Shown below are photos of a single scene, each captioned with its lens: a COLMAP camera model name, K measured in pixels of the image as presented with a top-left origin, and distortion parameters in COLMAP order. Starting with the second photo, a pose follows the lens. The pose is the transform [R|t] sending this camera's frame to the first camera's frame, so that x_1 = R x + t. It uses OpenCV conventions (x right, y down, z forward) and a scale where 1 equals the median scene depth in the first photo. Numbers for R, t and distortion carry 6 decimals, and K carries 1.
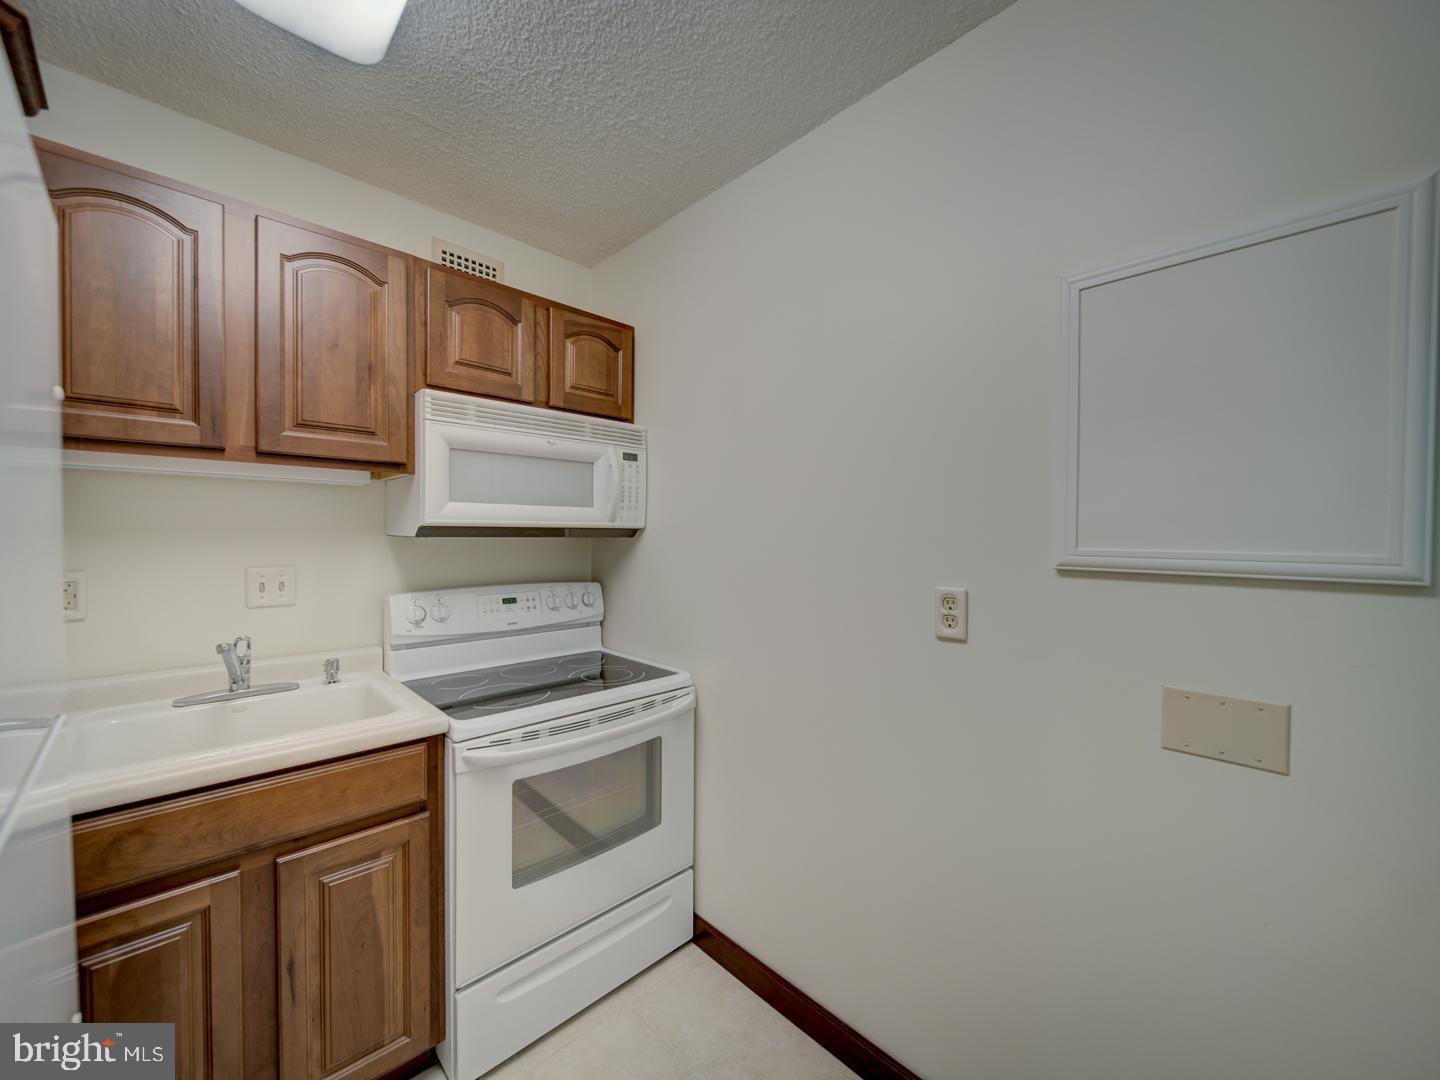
lens RADIAL K [[565.6, 0, 719.2], [0, 565.6, 541.0], [0, 0, 1]] dist [-0.000193, -0.001612]
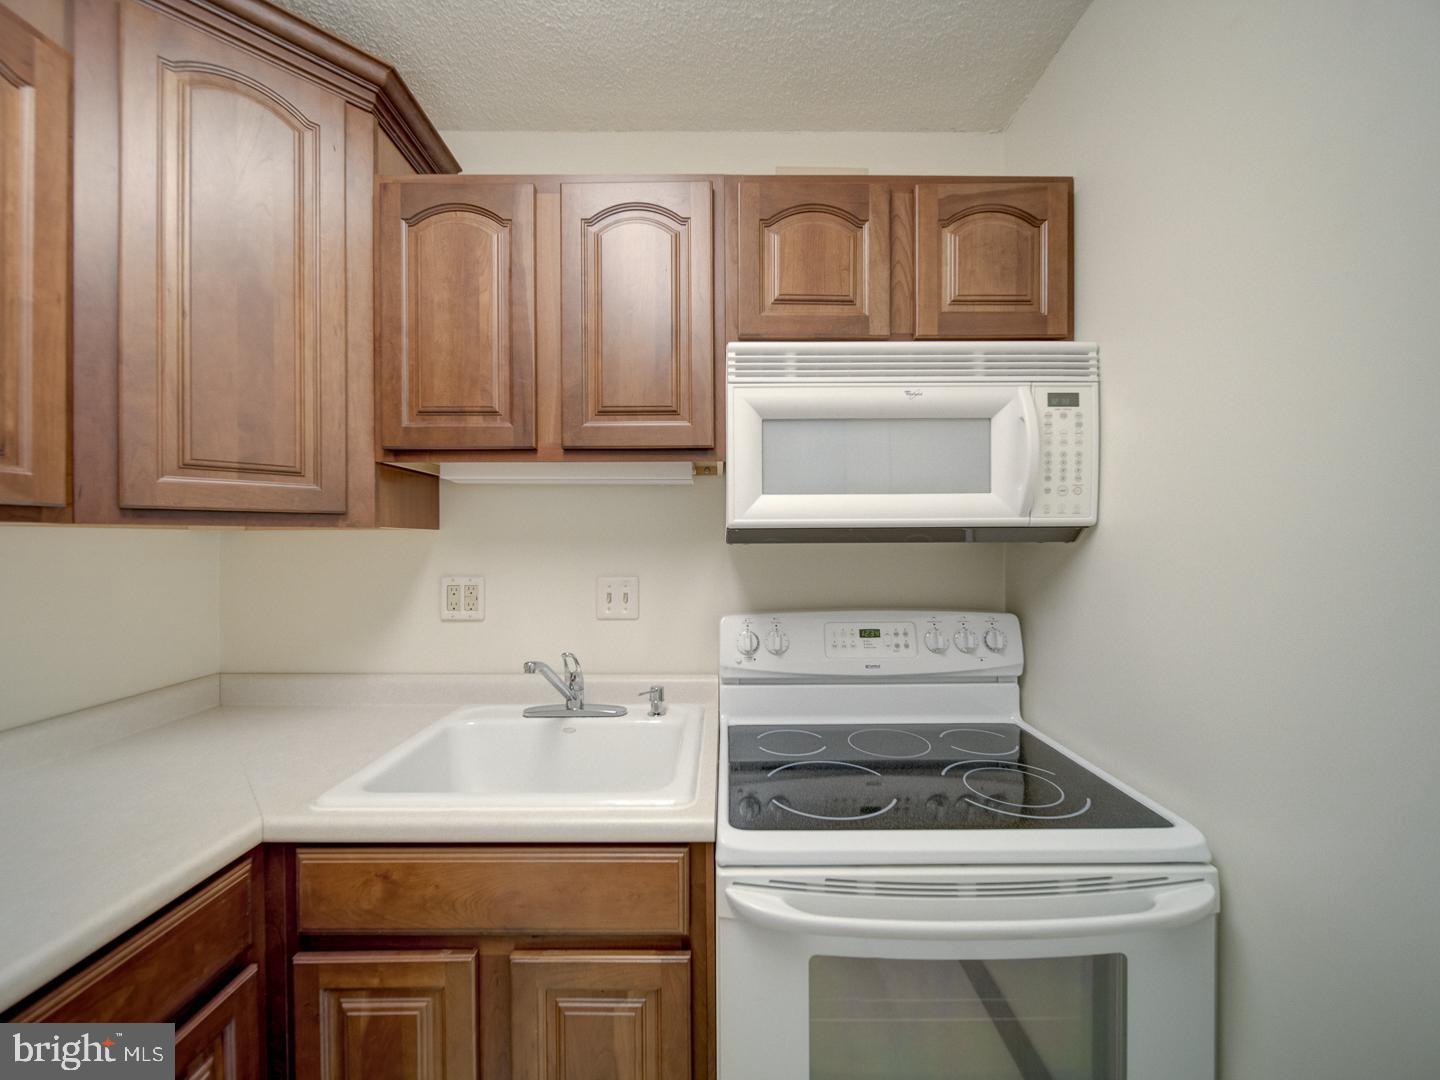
lens RADIAL K [[565.6, 0, 723.2], [0, 565.6, 542.6], [0, 0, 1]] dist [-0.000193, -0.001612]
pose [[0.722440, -0.007398, -0.691394, -0.016931], [0.000682, 0.999950, -0.009988, -0.000757], [0.691434, 0.006744, 0.722409, 0.449983]]
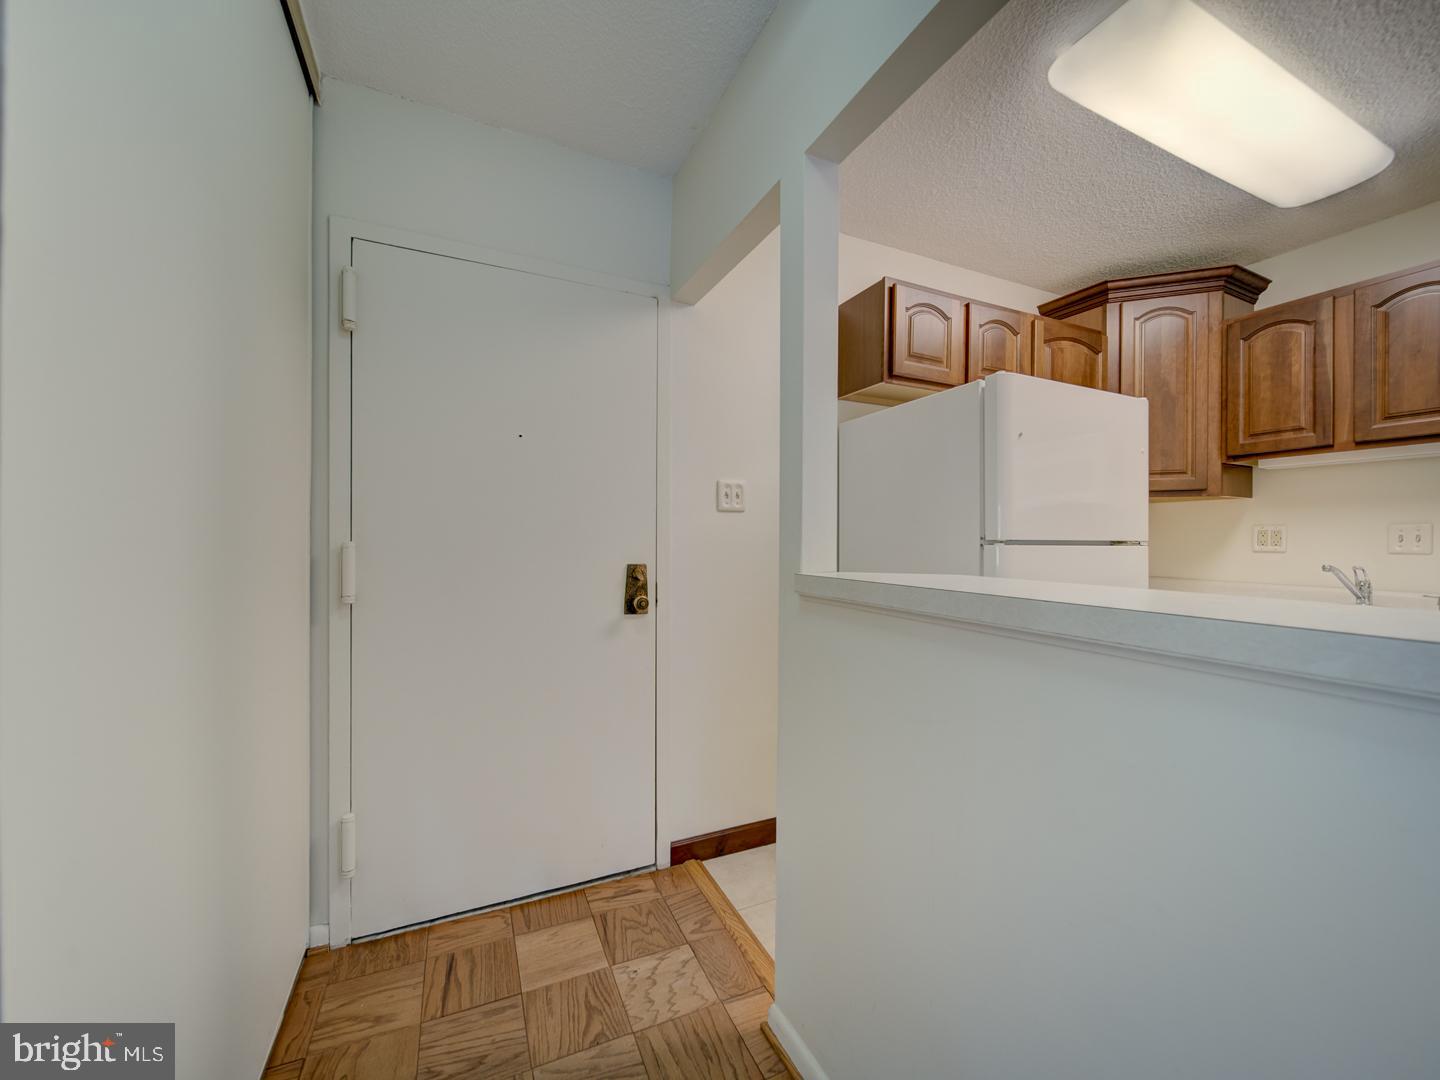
lens RADIAL K [[565.6, 0, 723.7], [0, 565.6, 544.1], [0, 0, 1]] dist [-0.000193, -0.001612]
pose [[-0.322053, -0.001105, -0.946721, 1.002965], [-0.016117, 0.999861, 0.004316, 0.116968], [0.946584, 0.016648, -0.322026, -0.105387]]
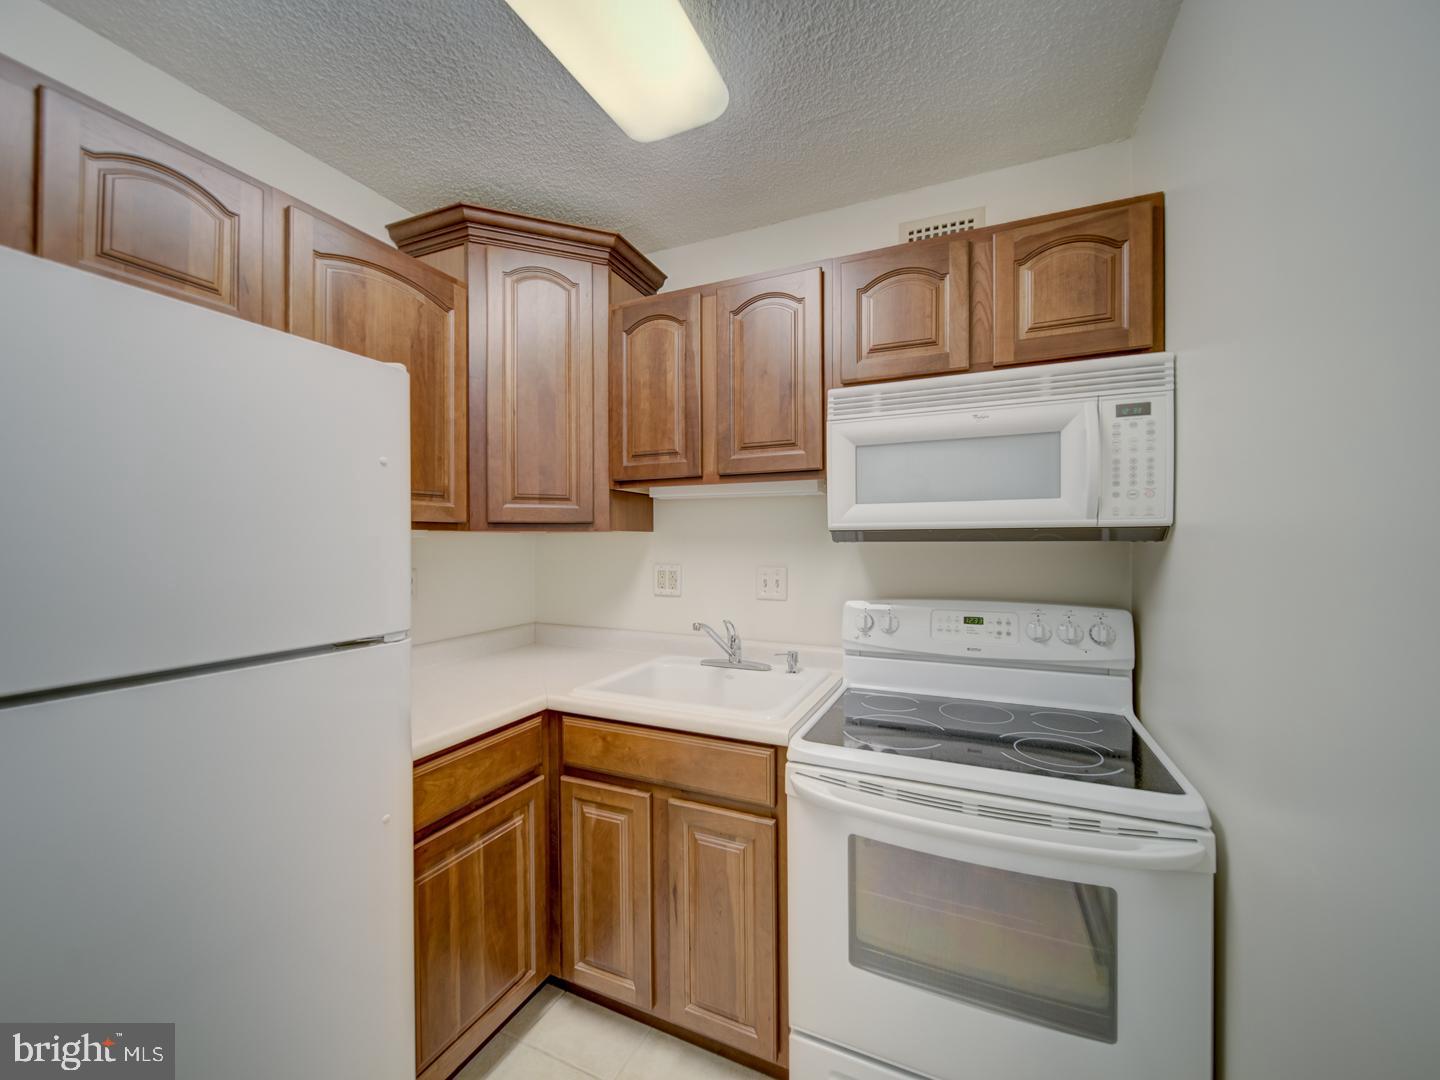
lens RADIAL K [[565.6, 0, 720.5], [0, 565.6, 541.4], [0, 0, 1]] dist [-0.000193, -0.001612]
pose [[0.370475, -0.004228, -0.928833, 0.304818], [-0.003352, 0.999977, -0.005889, -0.001795], [0.928836, 0.005295, 0.370452, 0.453120]]
